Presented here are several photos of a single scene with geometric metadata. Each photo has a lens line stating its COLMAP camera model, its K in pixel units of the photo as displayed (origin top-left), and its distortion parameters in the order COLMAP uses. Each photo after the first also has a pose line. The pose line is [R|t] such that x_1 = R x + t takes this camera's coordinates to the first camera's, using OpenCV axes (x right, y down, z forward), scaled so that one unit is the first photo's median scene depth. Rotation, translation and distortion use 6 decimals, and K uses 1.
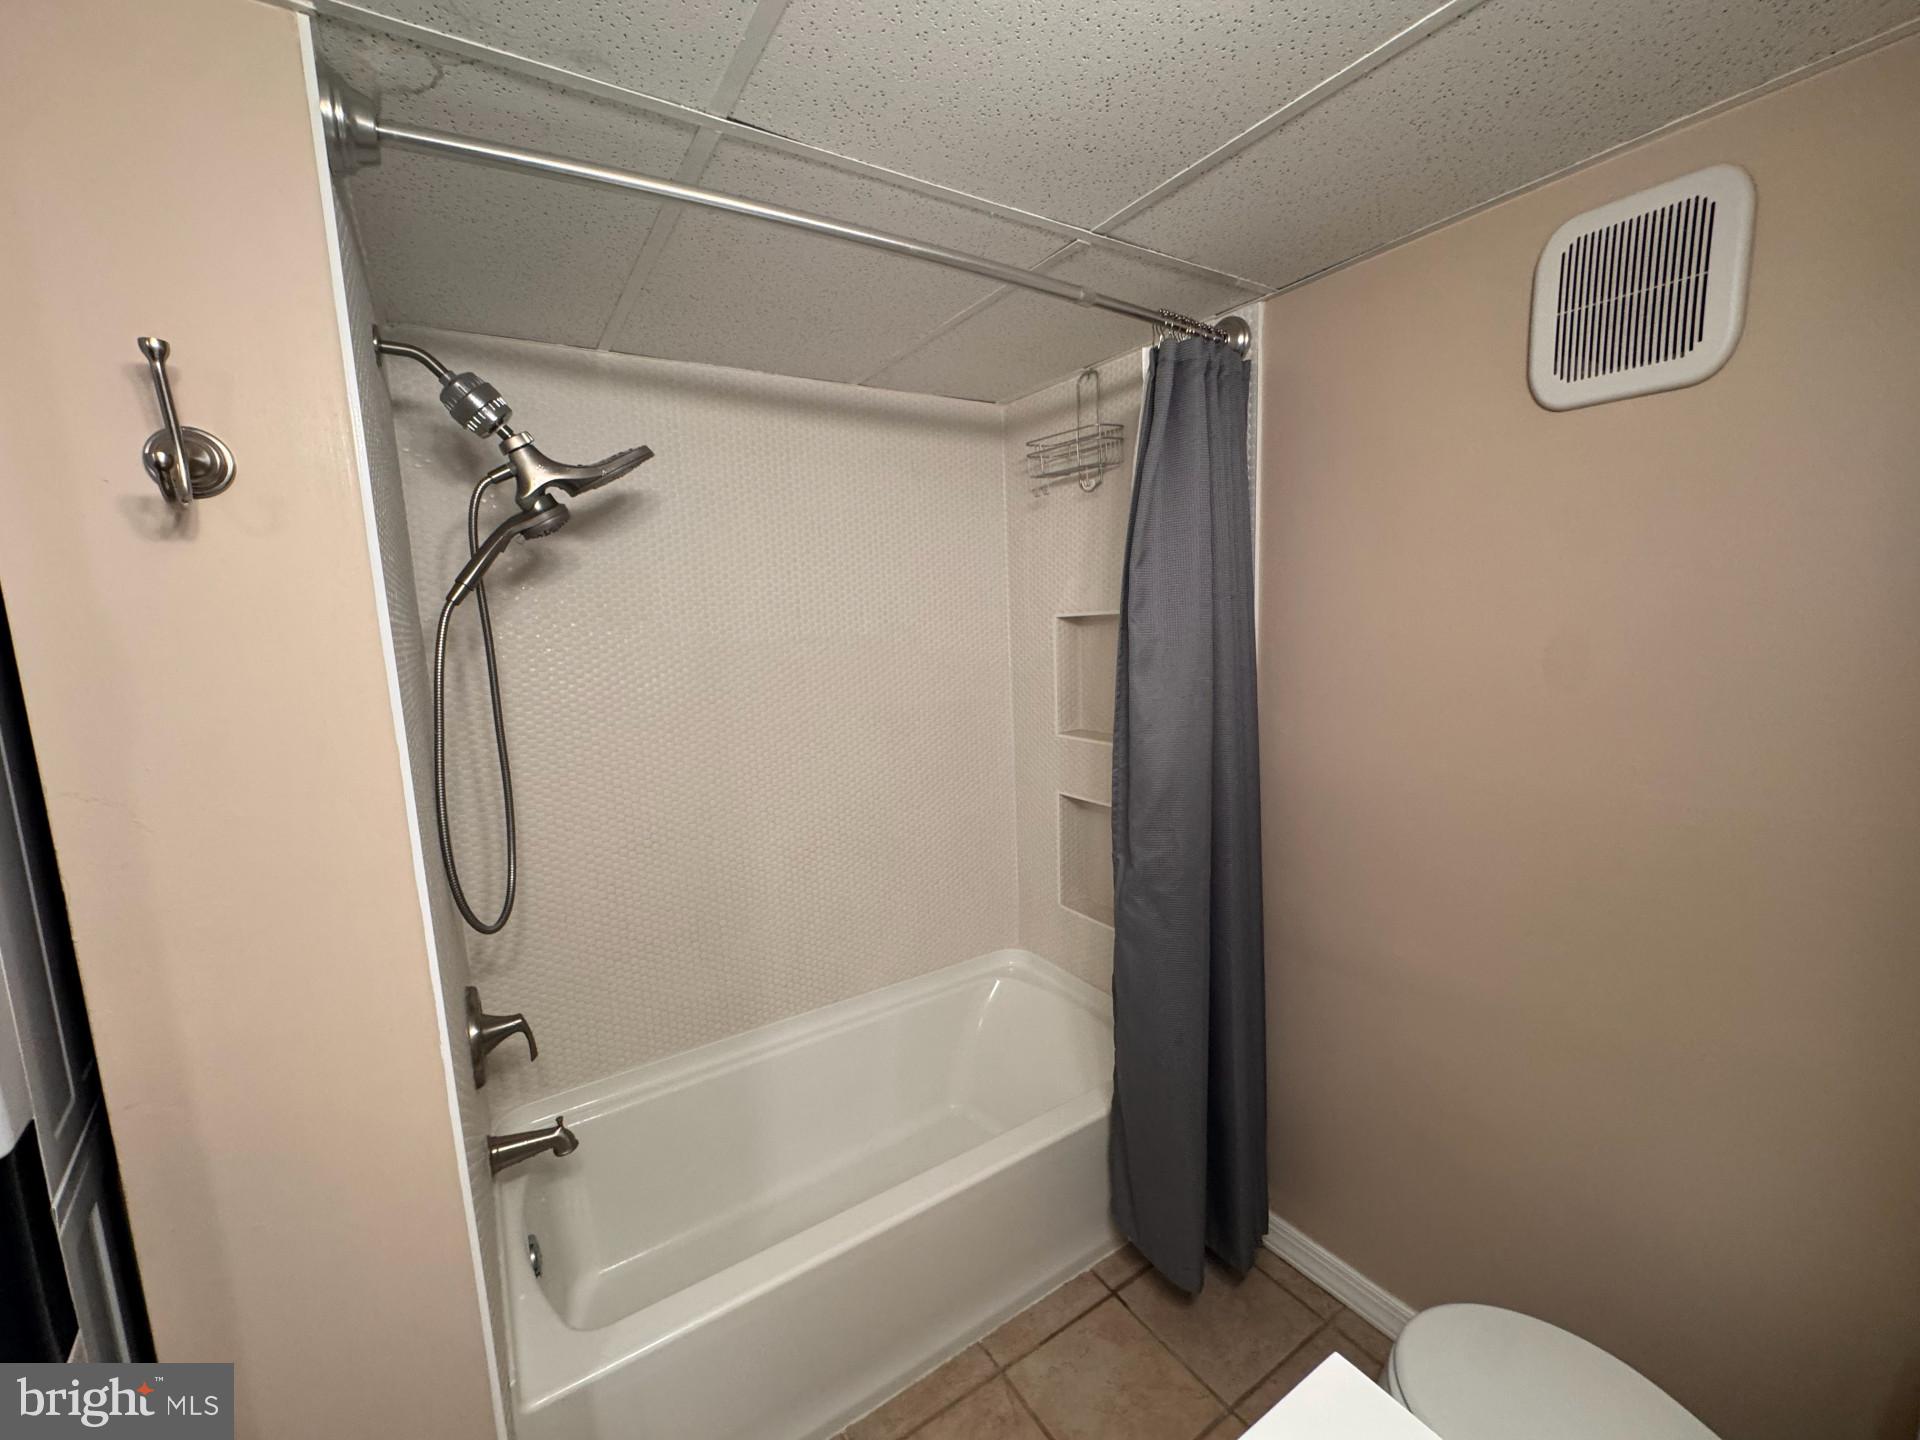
lens RADIAL K [[769.0, 0, 960.0], [0, 769.0, 723.4], [0, 0, 1]] dist [0.008492, -0.002234]
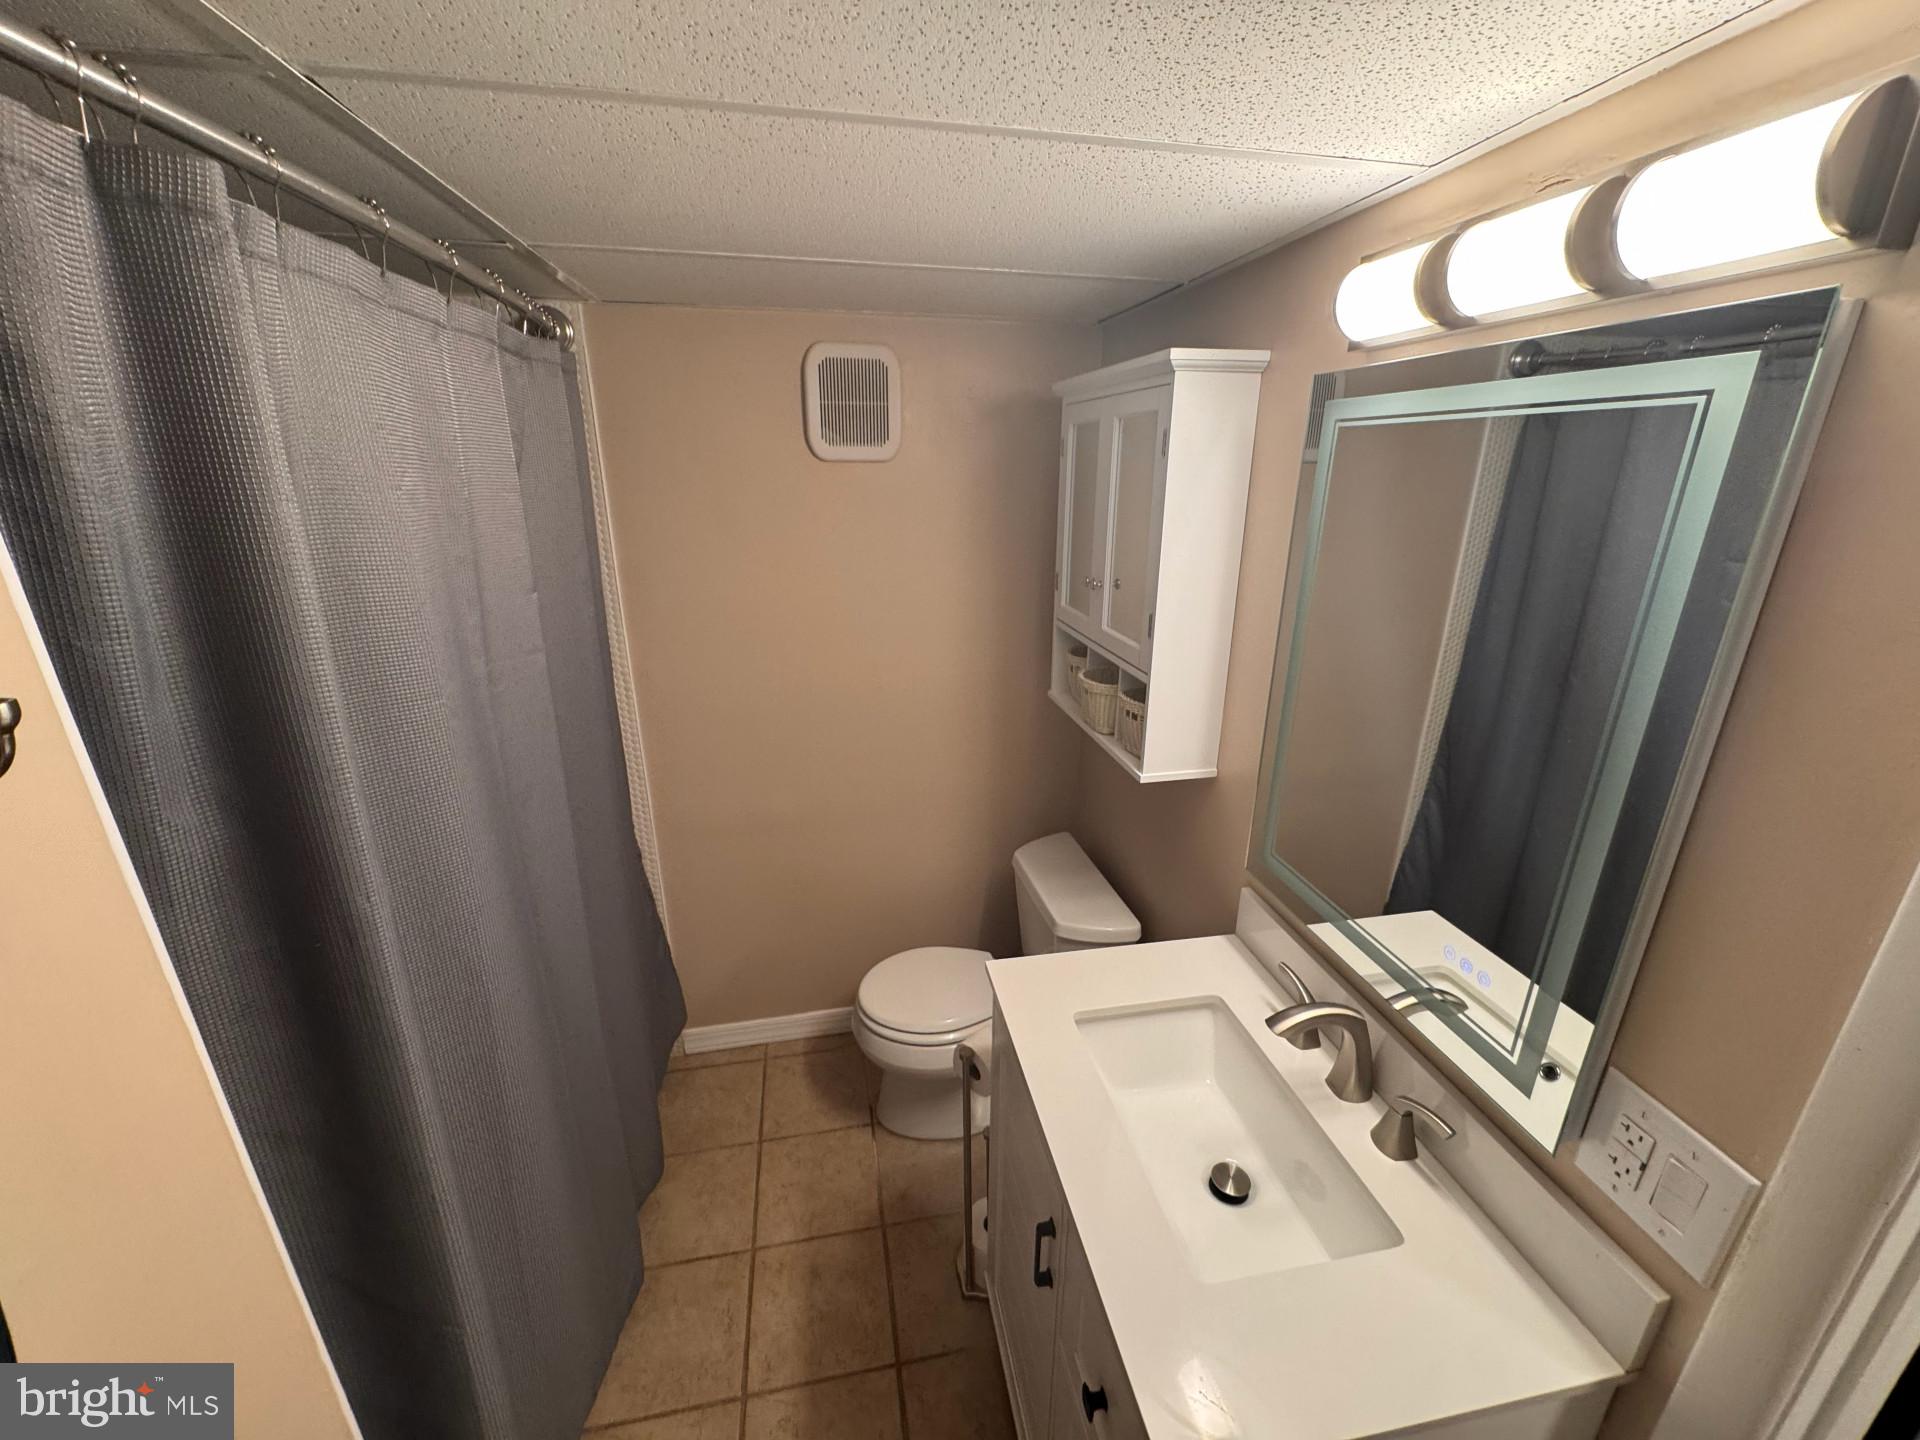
lens RADIAL K [[769.0, 0, 975.3], [0, 769.0, 725.1], [0, 0, 1]] dist [0.008492, -0.002234]
pose [[0.361515, -0.262981, 0.894510, -0.771252], [0.107912, 0.964752, 0.240020, -0.228687], [-0.926101, 0.009757, 0.377150, 0.085234]]
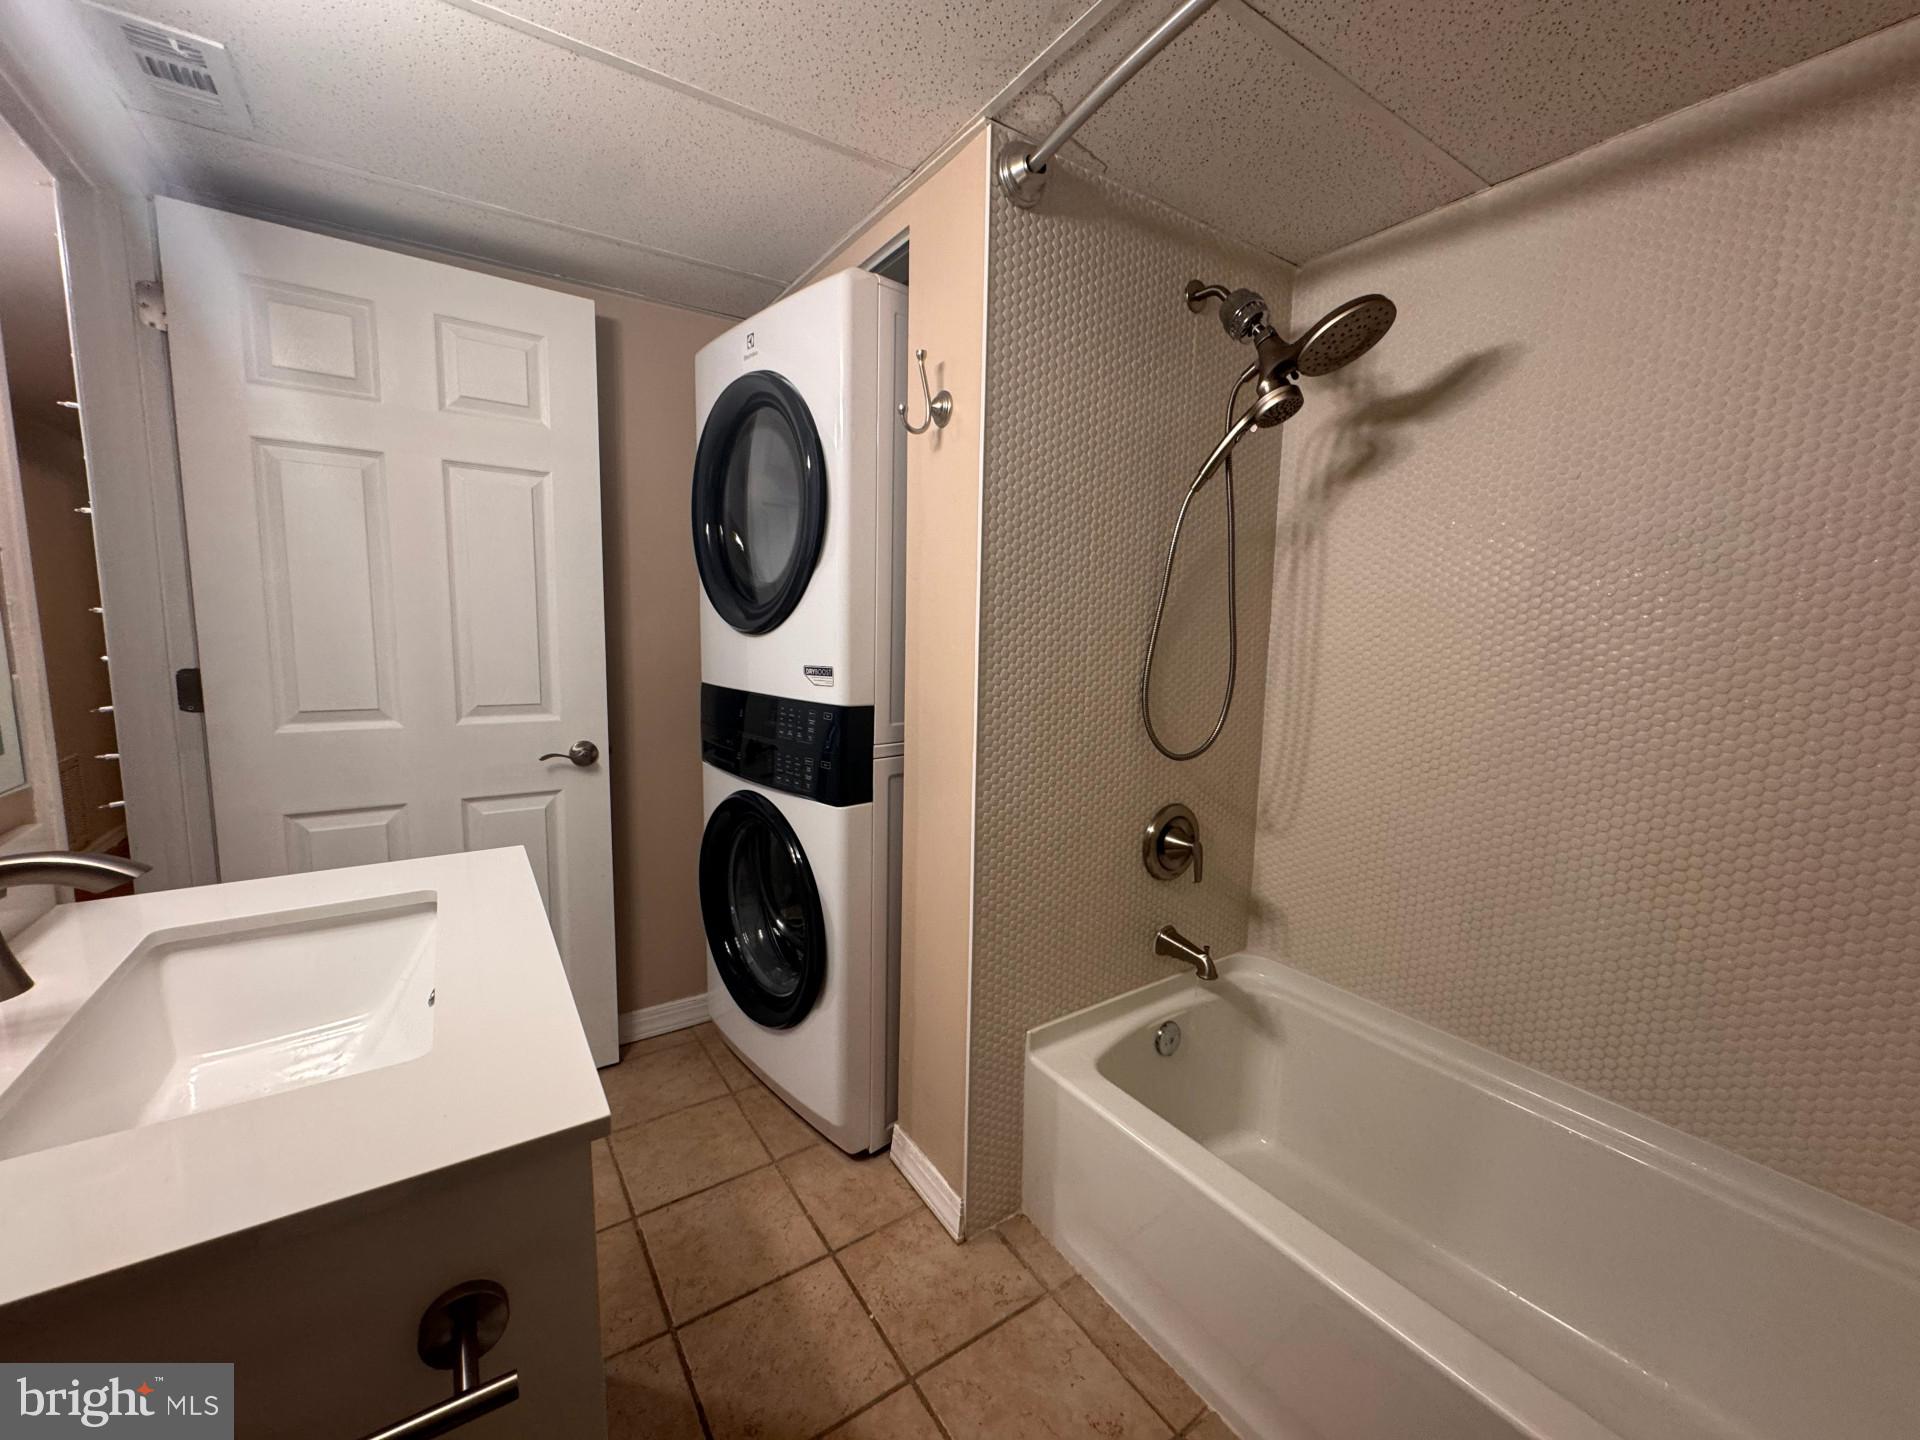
lens RADIAL K [[769.0, 0, 969.0], [0, 769.0, 719.9], [0, 0, 1]] dist [0.008492, -0.002234]
pose [[0.039295, 0.150266, -0.987864, 0.397034], [-0.152120, 0.978004, 0.142715, 0.055257], [0.987581, 0.144666, 0.061289, 0.391862]]
